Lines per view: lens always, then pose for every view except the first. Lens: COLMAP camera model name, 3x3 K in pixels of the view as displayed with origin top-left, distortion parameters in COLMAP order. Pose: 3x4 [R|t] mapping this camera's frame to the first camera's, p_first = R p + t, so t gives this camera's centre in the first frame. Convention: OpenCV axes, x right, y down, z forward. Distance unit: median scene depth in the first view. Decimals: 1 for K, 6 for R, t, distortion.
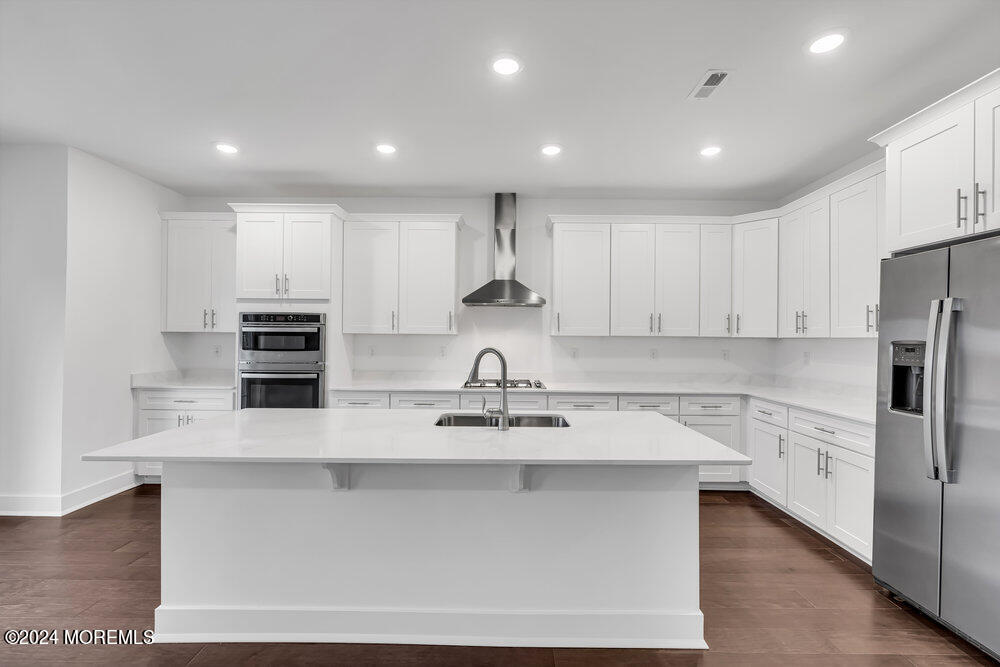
lens RADIAL K [[450.6, 0, 504.4], [0, 450.6, 335.0], [0, 0, 1]] dist [-0.012529, 0.004842]
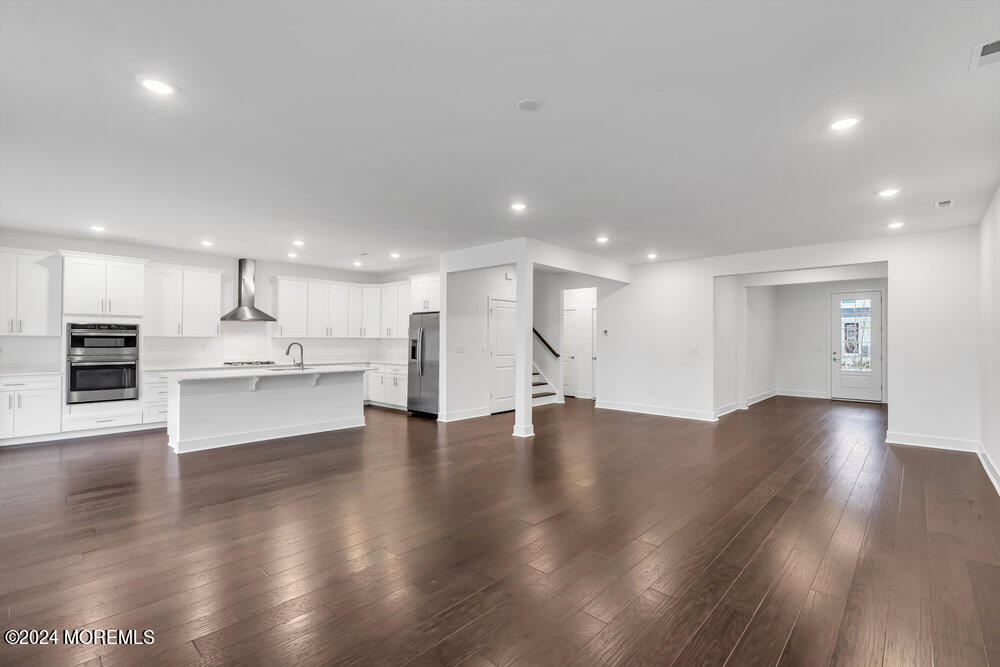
lens RADIAL K [[450.6, 0, 504.4], [0, 450.6, 335.0], [0, 0, 1]] dist [-0.012529, 0.004842]
pose [[0.672261, 0.001007, 0.740313, -0.716564], [-0.002272, 0.999997, 0.000703, -0.013627], [-0.740311, -0.002155, 0.672262, -1.092982]]
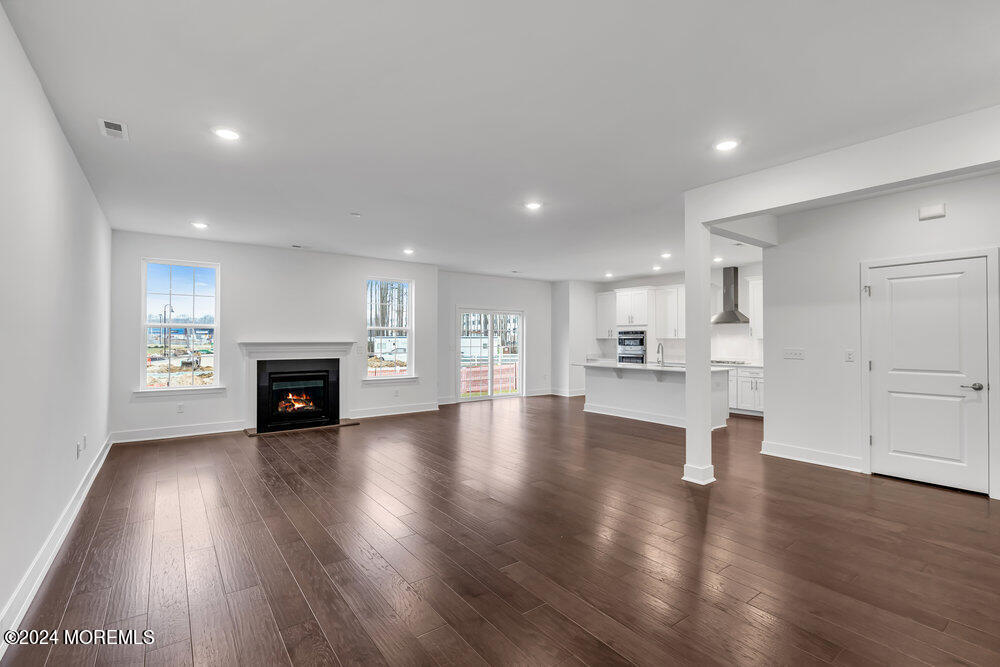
lens RADIAL K [[461.7, 0, 500.0], [0, 461.7, 333.5], [0, 0, 1]] dist [0.004483, 0.000386]
pose [[0.598309, -0.019733, -0.801023, 1.136156], [0.010439, 0.999804, -0.016833, 0.002715], [0.801198, 0.001709, 0.598398, -1.135668]]
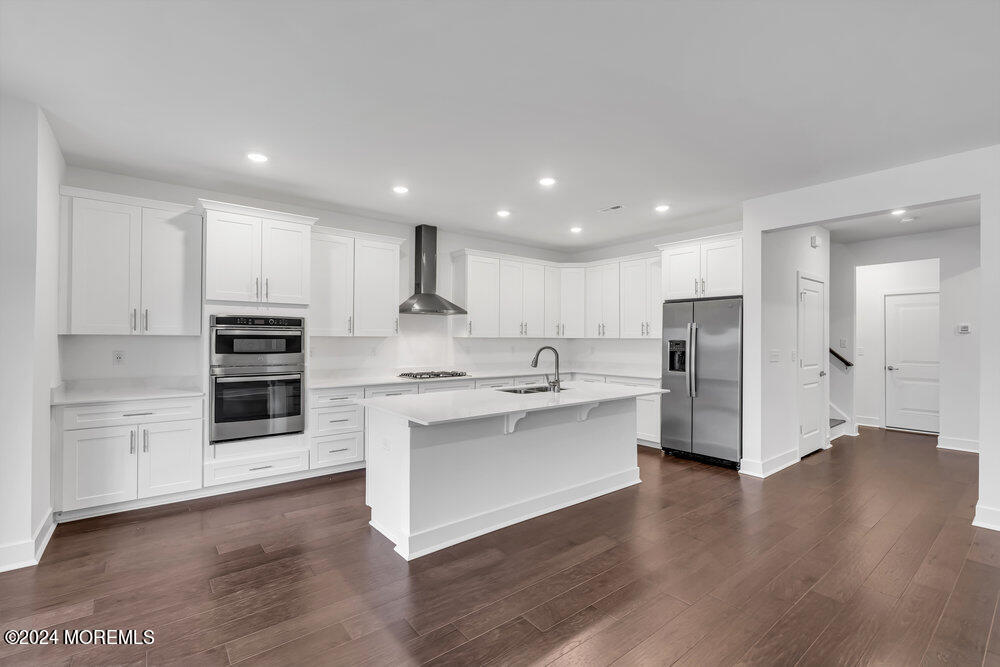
lens RADIAL K [[450.6, 0, 504.4], [0, 450.6, 335.0], [0, 0, 1]] dist [-0.012529, 0.004842]
pose [[0.774851, -0.000490, 0.632144, -0.710211], [-0.001429, 0.999996, 0.002527, -0.010394], [-0.632142, -0.002861, 0.774847, -0.133860]]
